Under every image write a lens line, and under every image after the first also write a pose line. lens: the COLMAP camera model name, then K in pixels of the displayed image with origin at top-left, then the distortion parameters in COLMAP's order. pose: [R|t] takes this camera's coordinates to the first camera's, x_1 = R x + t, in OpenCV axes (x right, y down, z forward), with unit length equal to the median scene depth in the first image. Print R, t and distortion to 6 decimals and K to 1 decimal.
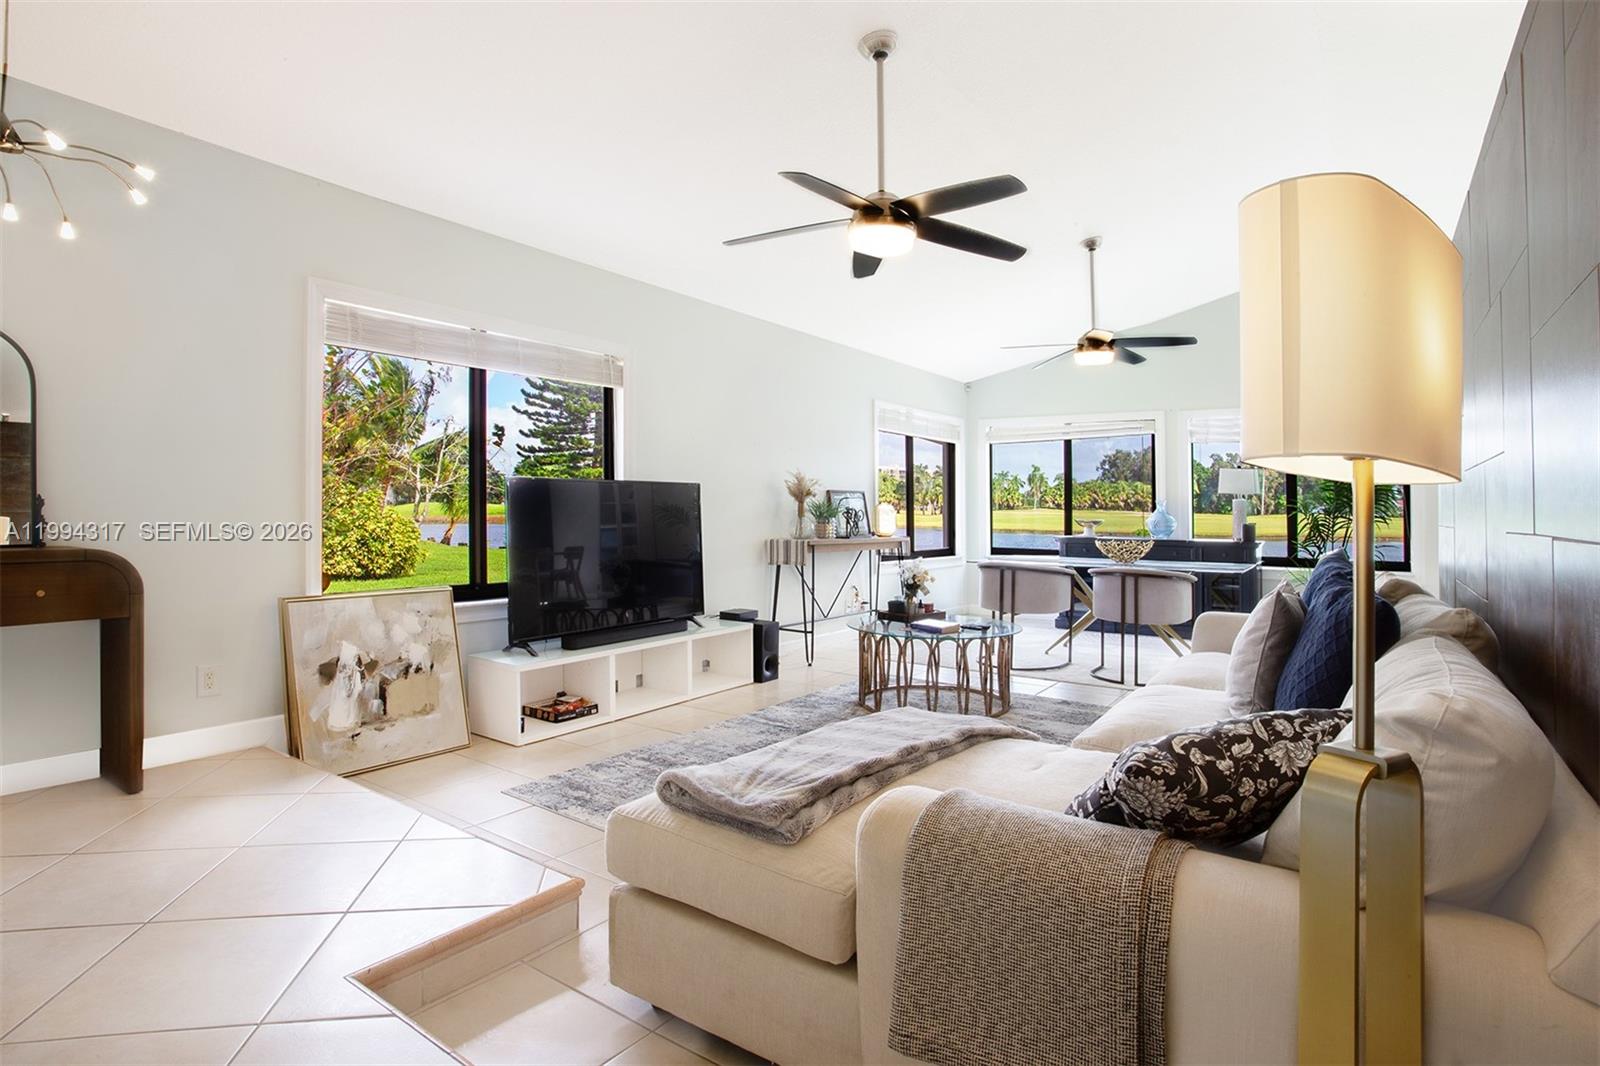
lens RADIAL K [[819.0, 0, 793.8], [0, 819.0, 490.7], [0, 0, 1]] dist [-0.077538, 0.041552]
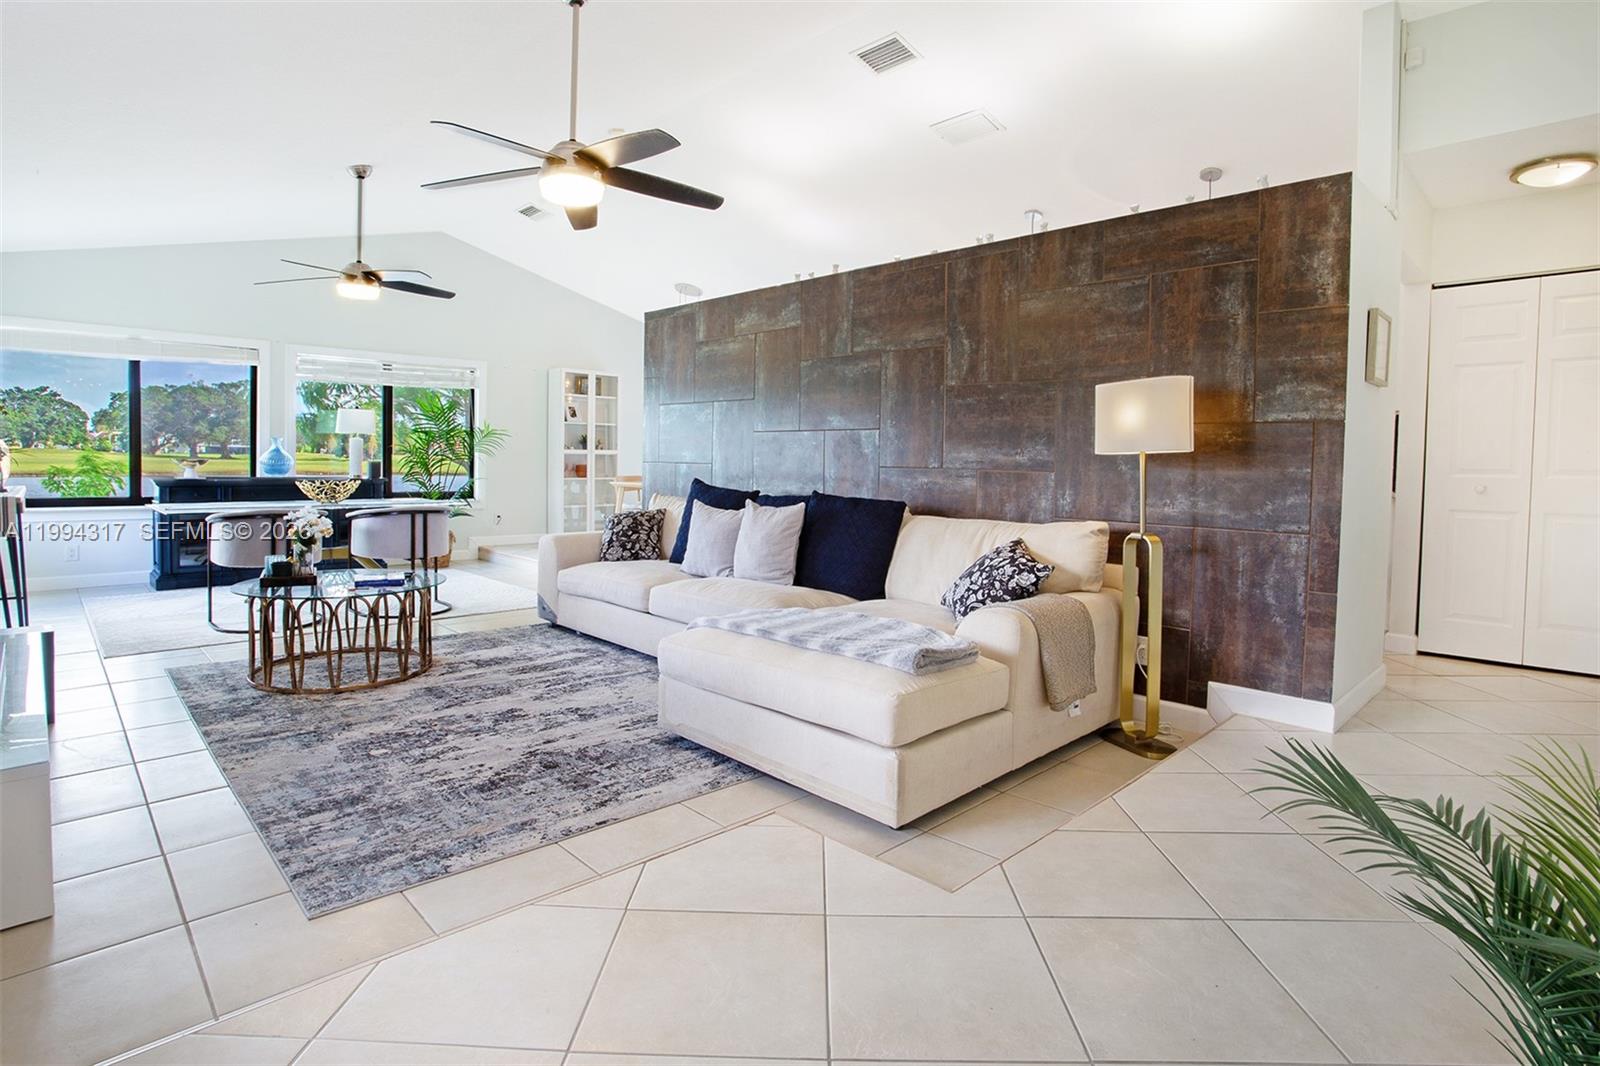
lens RADIAL K [[819.0, 0, 793.8], [0, 819.0, 490.7], [0, 0, 1]] dist [-0.077538, 0.041552]
pose [[0.172840, -0.042539, 0.984031, -0.645741], [-0.037738, 0.998047, 0.049773, 0.004077], [-0.984227, -0.045738, 0.170897, 0.405749]]
